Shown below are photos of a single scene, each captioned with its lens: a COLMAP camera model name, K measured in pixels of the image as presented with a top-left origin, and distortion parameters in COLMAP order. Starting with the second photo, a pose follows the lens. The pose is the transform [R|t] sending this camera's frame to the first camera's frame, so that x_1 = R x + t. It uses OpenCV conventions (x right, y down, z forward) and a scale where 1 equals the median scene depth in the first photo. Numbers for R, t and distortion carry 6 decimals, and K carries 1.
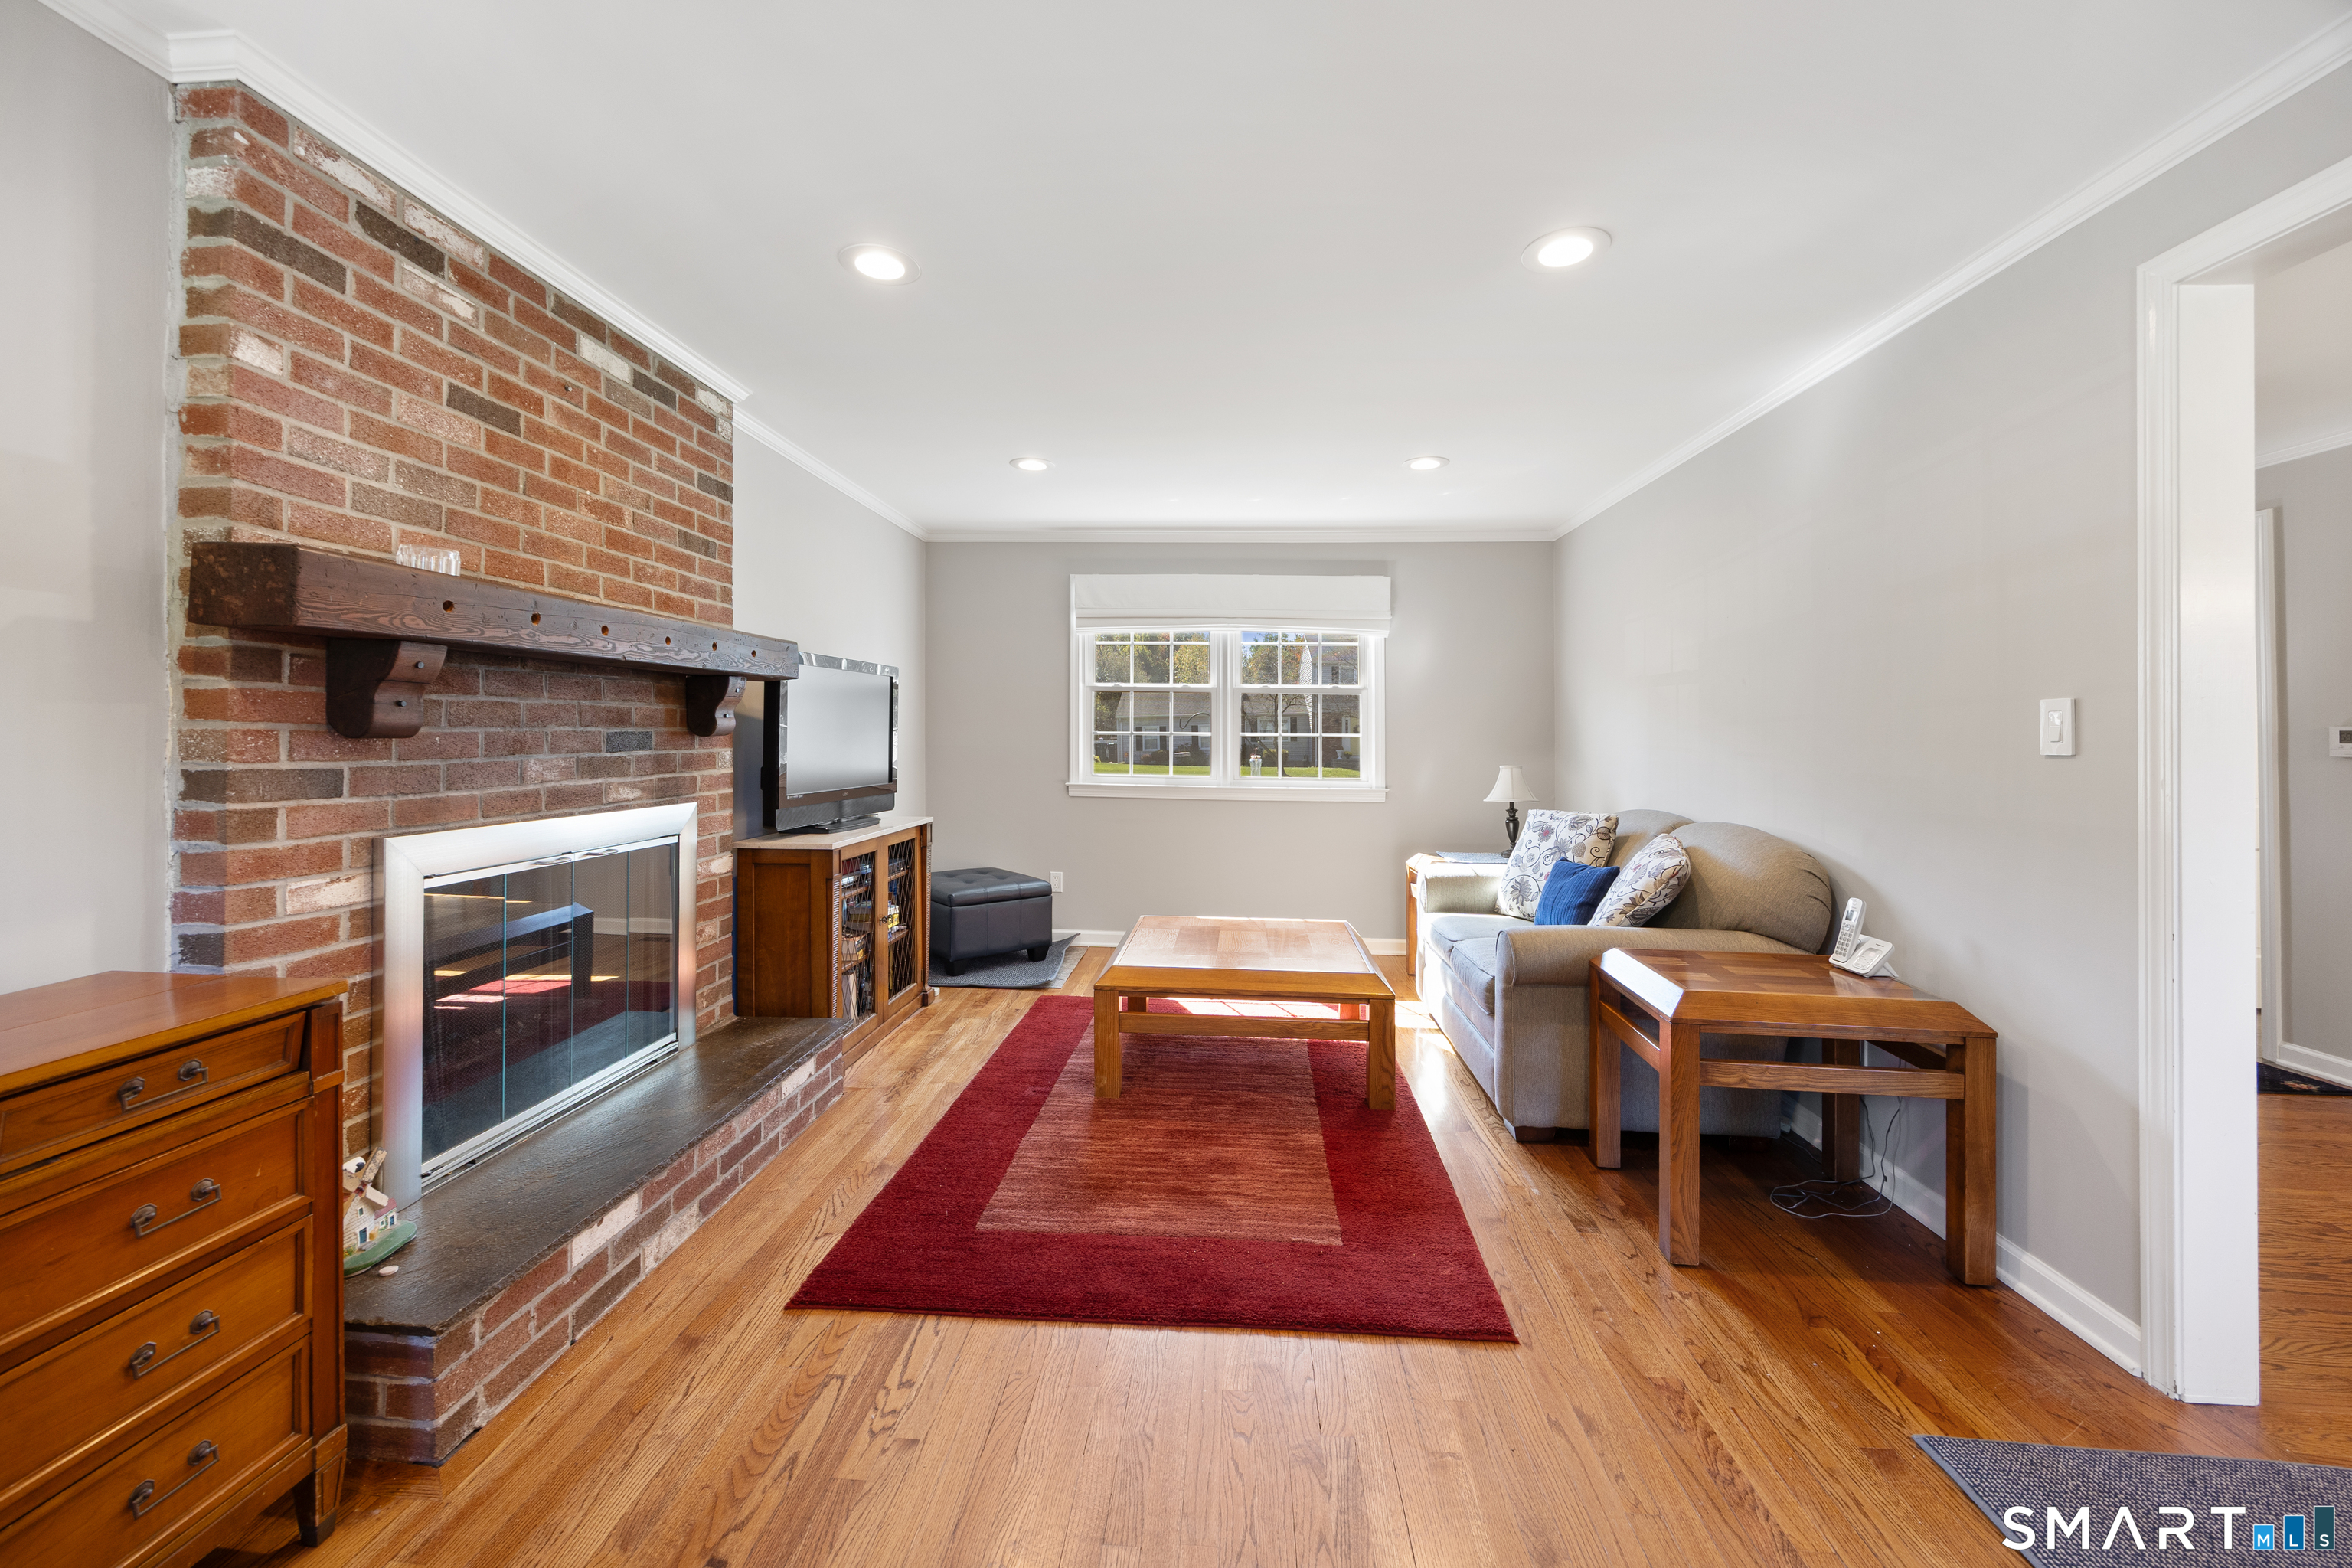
lens RADIAL K [[925.3, 0, 1175.4], [0, 925.3, 717.4], [0, 0, 1]] dist [0.002866, 0.000553]
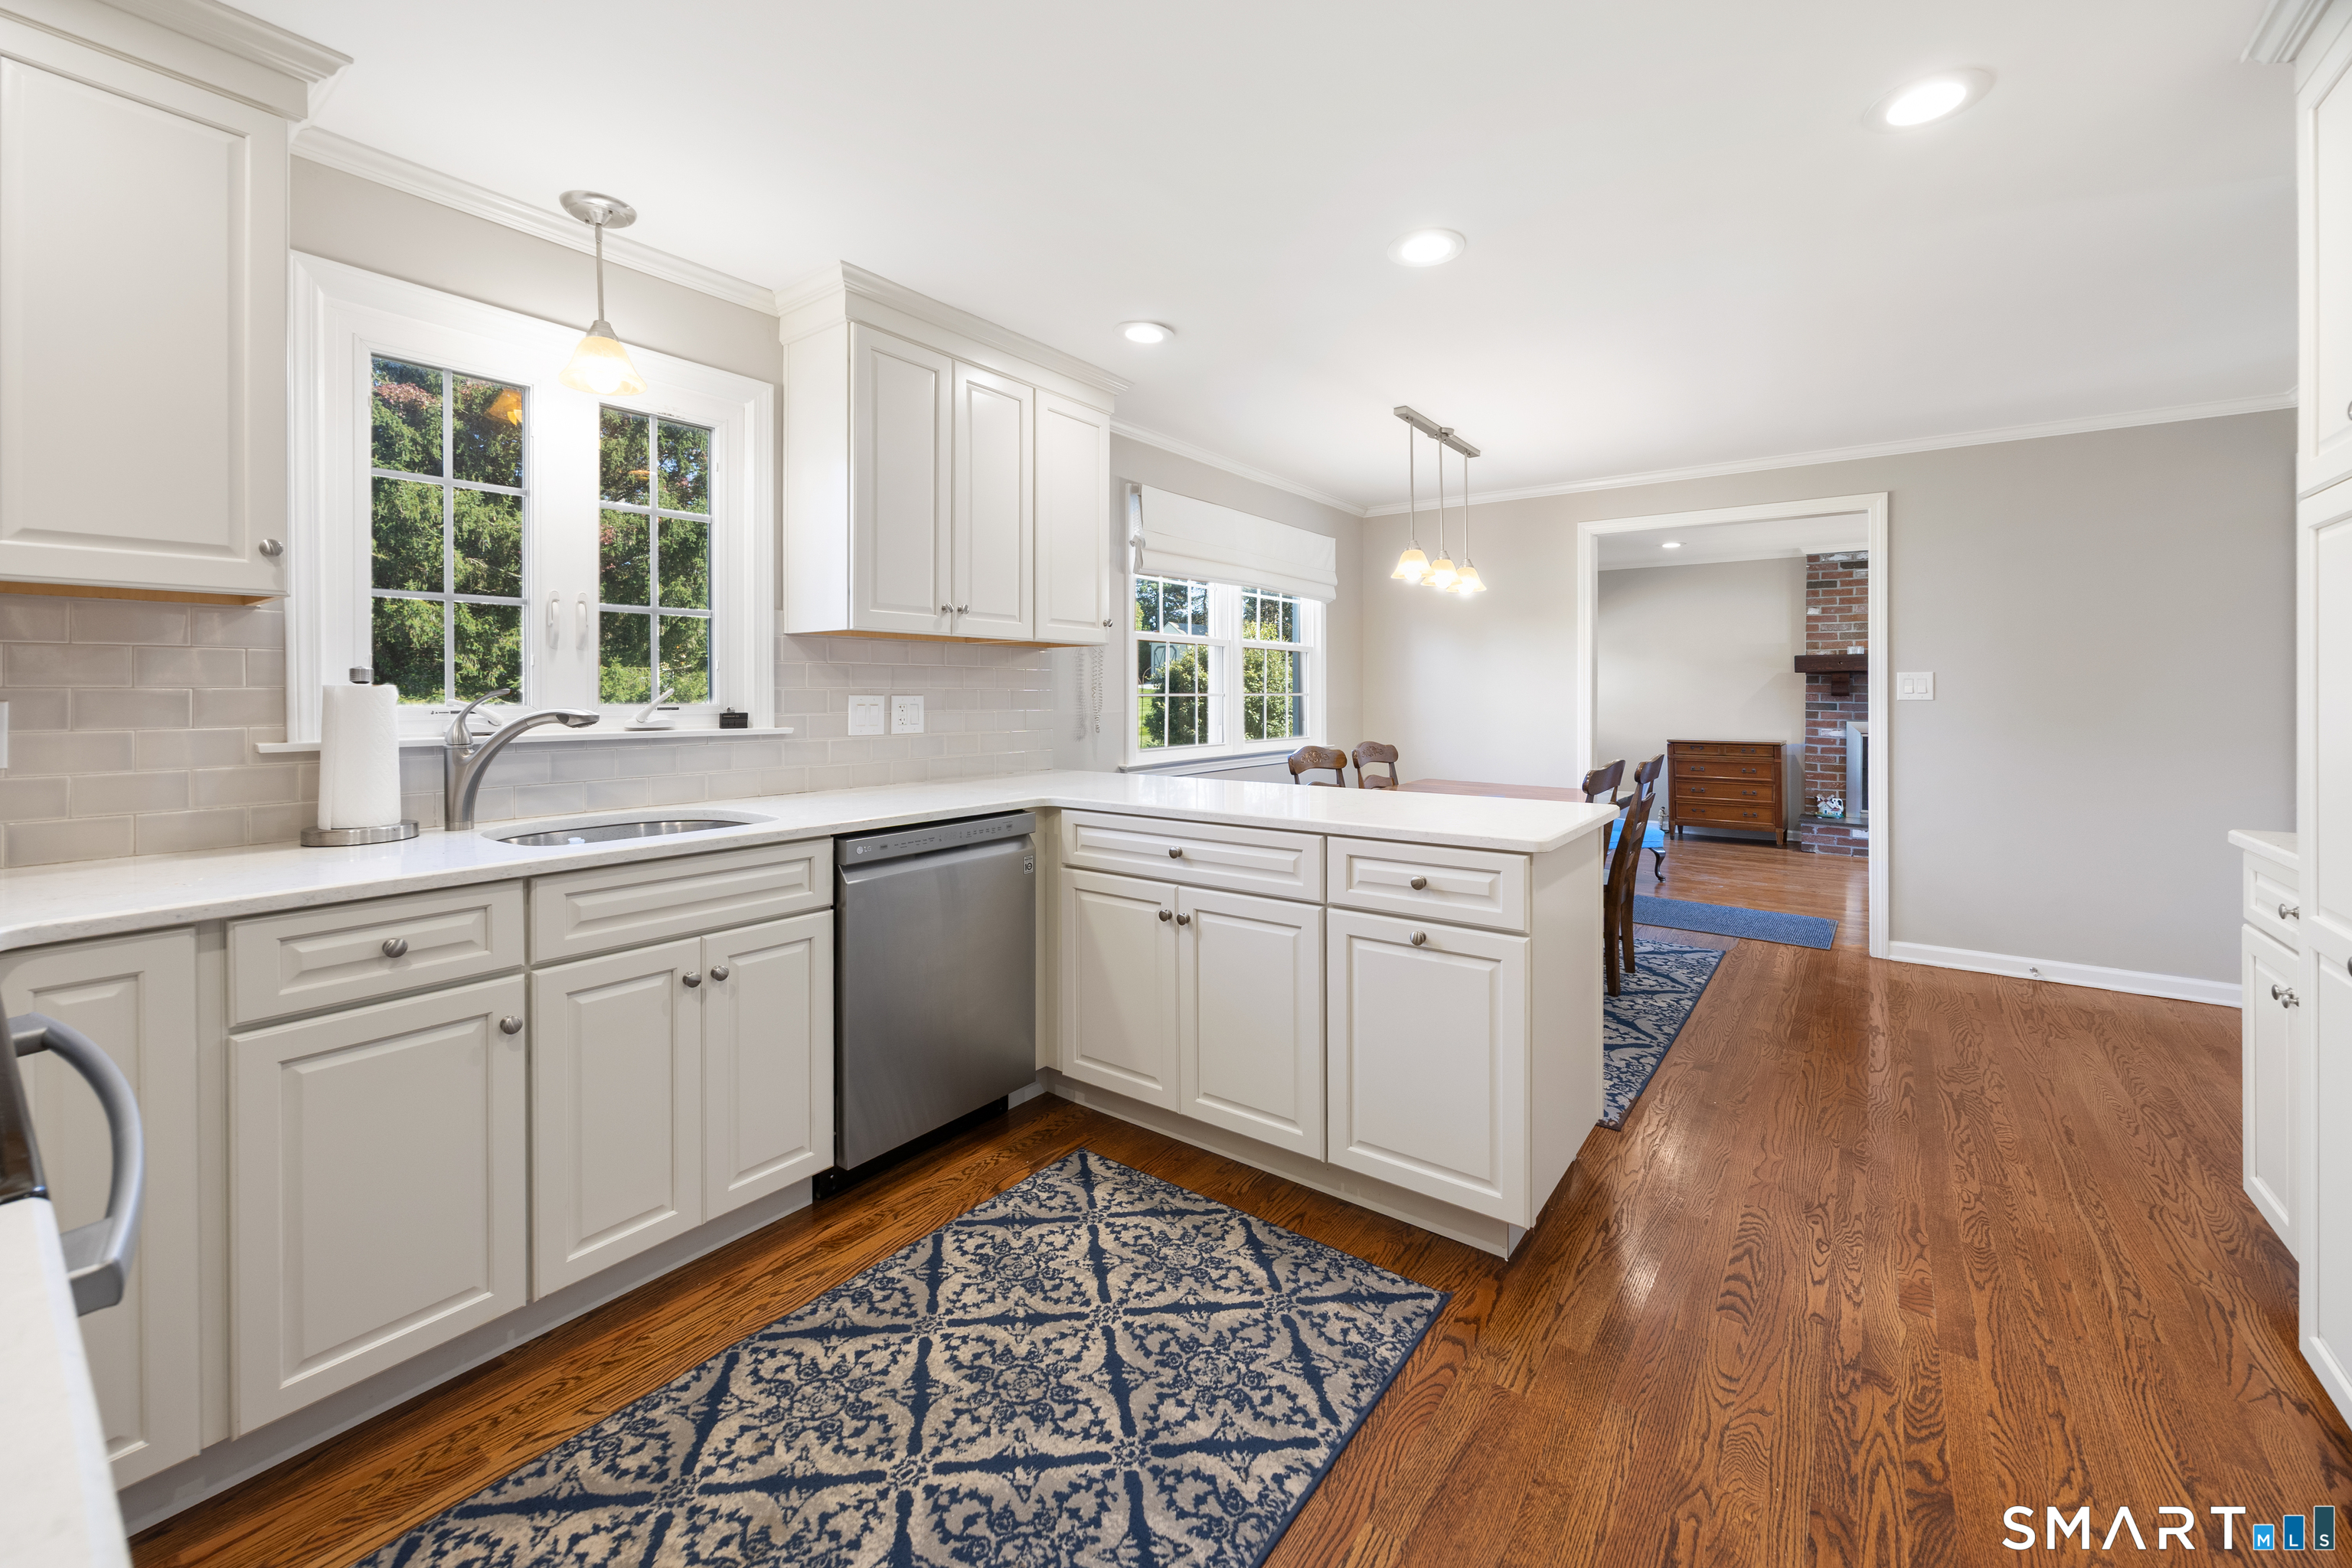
lens RADIAL K [[925.3, 0, 1195.8], [0, 925.3, 687.2], [0, 0, 1]] dist [0.002866, 0.000553]
pose [[-0.531130, -0.014894, -0.847159, 2.821254], [0.006391, 0.999747, -0.021583, 0.037287], [0.847266, -0.016878, -0.530900, 0.534097]]
